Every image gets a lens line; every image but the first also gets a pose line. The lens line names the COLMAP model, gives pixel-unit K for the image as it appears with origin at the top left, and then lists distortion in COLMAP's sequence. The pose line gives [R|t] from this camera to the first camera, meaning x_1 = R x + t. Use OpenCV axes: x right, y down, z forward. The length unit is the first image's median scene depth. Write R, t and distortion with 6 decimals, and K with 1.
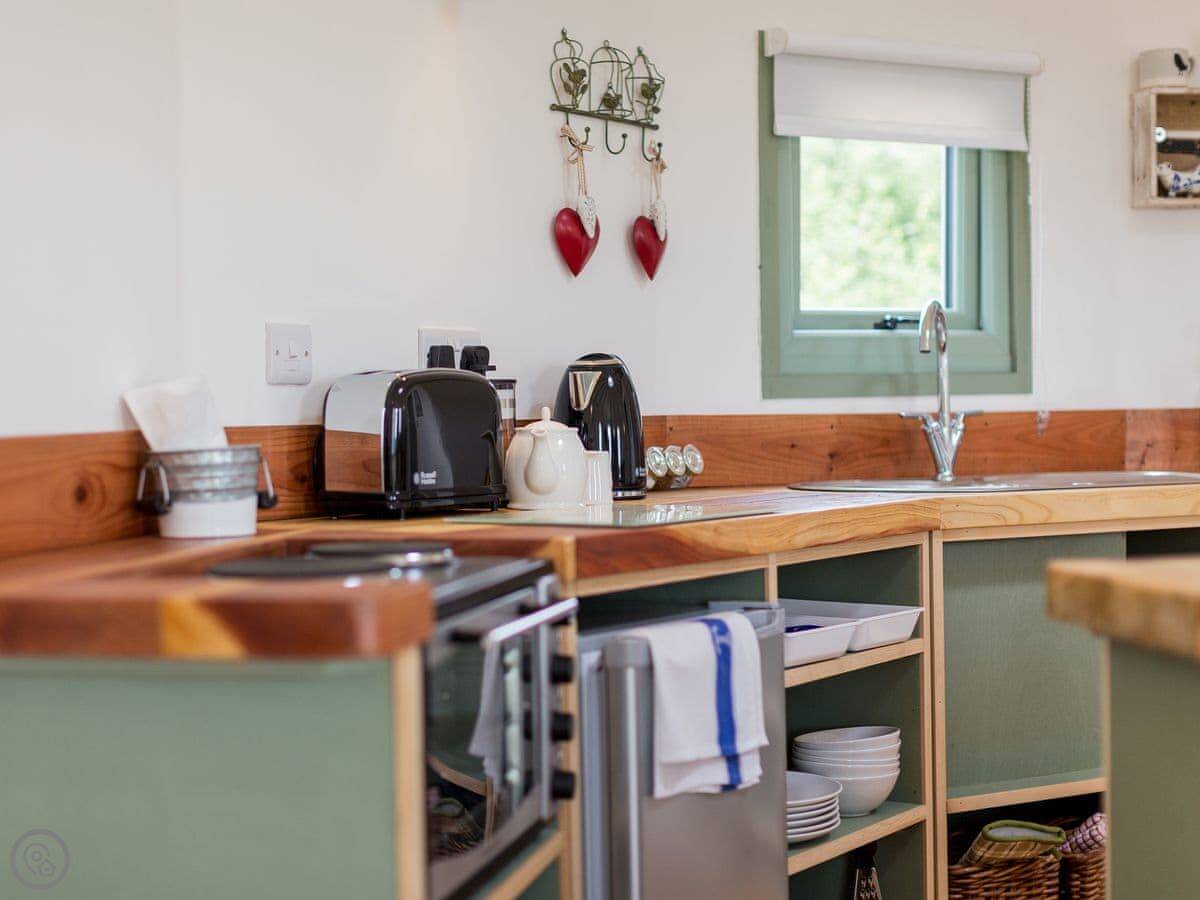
lens RADIAL K [[1787.7, 0, 600.0], [0, 1787.7, 450.0], [0, 0, 1]] dist [-0.002586, 0.028175]
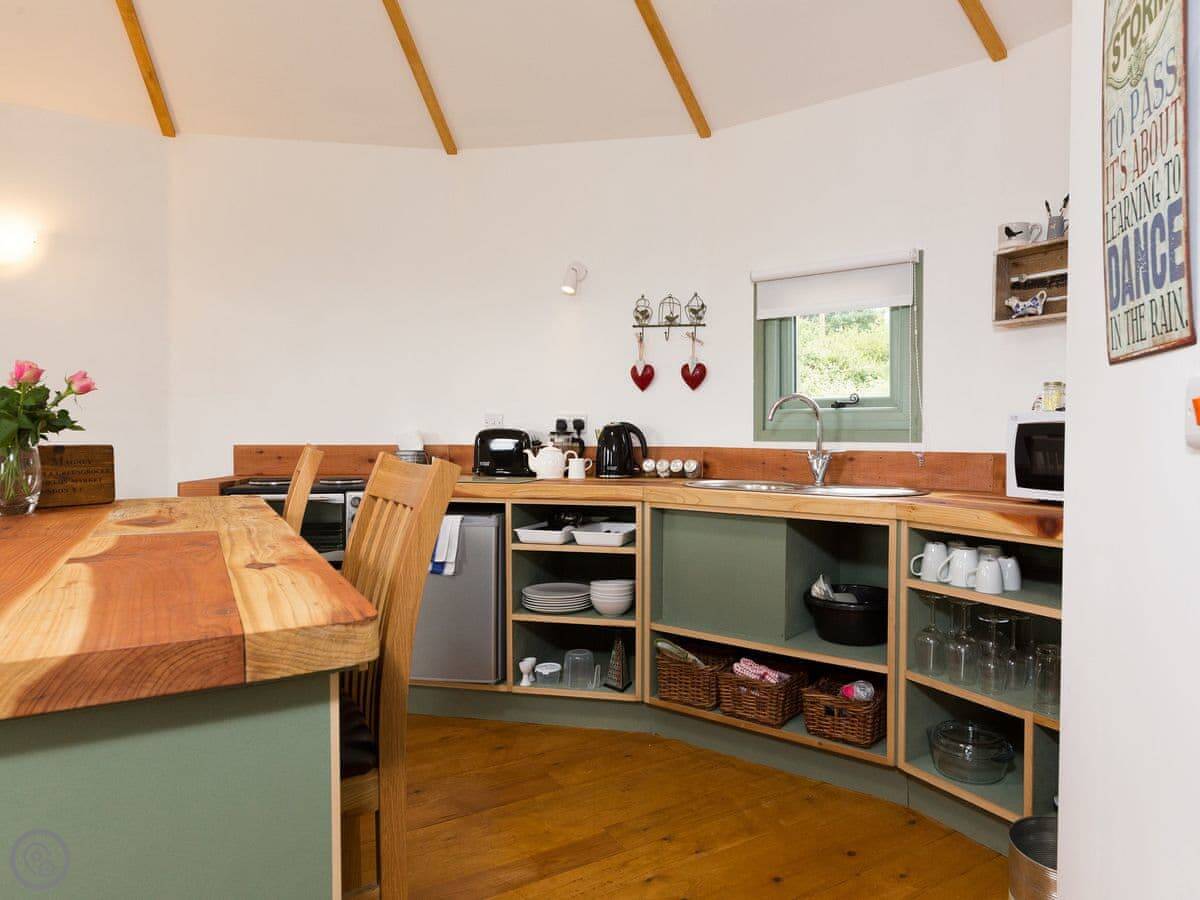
lens RADIAL K [[733.9, 0, 682.4], [0, 733.9, 450.9], [0, 0, 1]] dist [0.000052, 0.000146]
pose [[0.462001, 0.039256, -0.886010, 1.009454], [-0.035626, 0.999035, 0.025687, -0.043420], [0.886164, 0.019698, 0.462954, 0.602913]]
